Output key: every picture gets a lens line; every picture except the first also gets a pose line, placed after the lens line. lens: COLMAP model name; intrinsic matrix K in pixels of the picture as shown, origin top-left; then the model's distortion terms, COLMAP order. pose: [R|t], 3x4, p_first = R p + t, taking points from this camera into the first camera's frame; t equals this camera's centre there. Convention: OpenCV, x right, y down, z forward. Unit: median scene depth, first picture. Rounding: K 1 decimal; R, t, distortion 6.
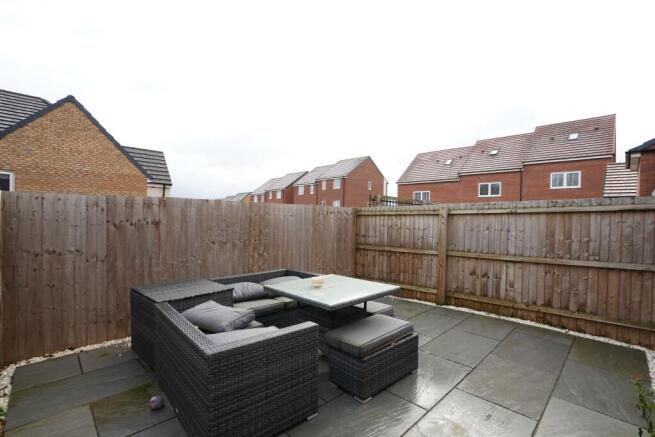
lens RADIAL K [[310.4, 0, 327.4], [0, 310.4, 221.4], [0, 0, 1]] dist [0.000690, 0.000161]
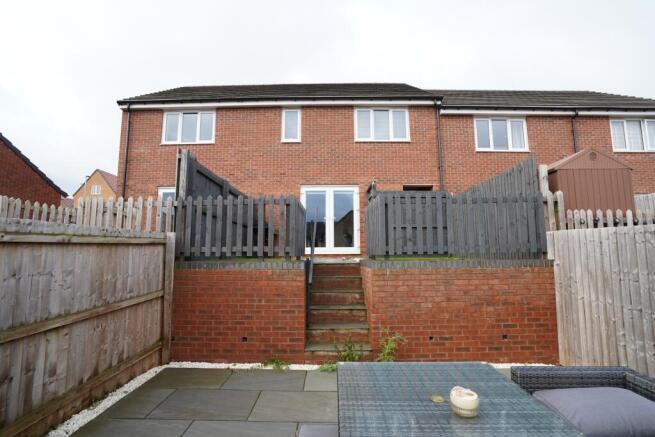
lens RADIAL K [[310.4, 0, 327.4], [0, 310.4, 221.4], [0, 0, 1]] dist [0.000690, 0.000161]
pose [[-0.688113, 0.062452, 0.722911, -0.176087], [0.010412, 0.997036, -0.076223, -0.017588], [-0.725529, -0.044923, -0.686724, 1.060752]]
